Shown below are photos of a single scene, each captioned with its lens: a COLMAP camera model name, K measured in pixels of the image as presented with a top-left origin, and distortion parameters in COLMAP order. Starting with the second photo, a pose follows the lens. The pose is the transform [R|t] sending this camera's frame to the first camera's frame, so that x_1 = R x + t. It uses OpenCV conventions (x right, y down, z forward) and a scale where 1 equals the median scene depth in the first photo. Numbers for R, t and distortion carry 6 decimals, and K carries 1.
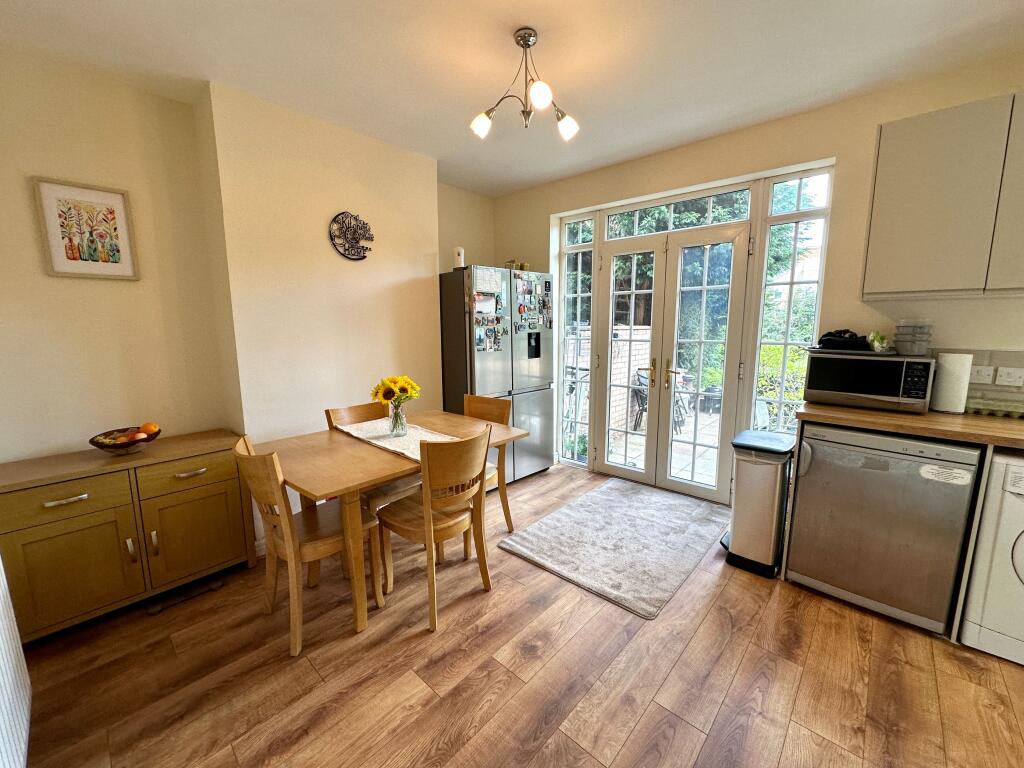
lens RADIAL K [[410.2, 0, 512.8], [0, 410.2, 386.2], [0, 0, 1]] dist [-0.001343, -0.000108]
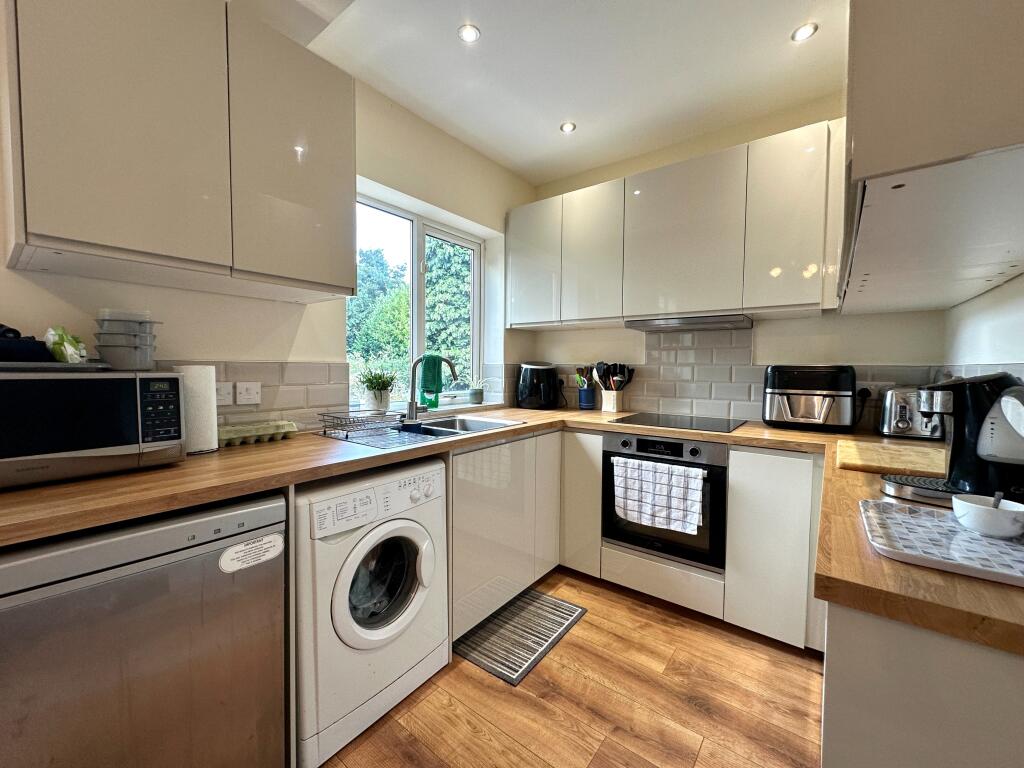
lens RADIAL K [[410.2, 0, 512.6], [0, 410.2, 382.2], [0, 0, 1]] dist [-0.001343, -0.000108]
pose [[-0.085378, -0.038195, 0.995616, 0.360305], [0.143722, 0.988342, 0.050241, -0.010407], [-0.985928, 0.147381, -0.078893, 0.540690]]
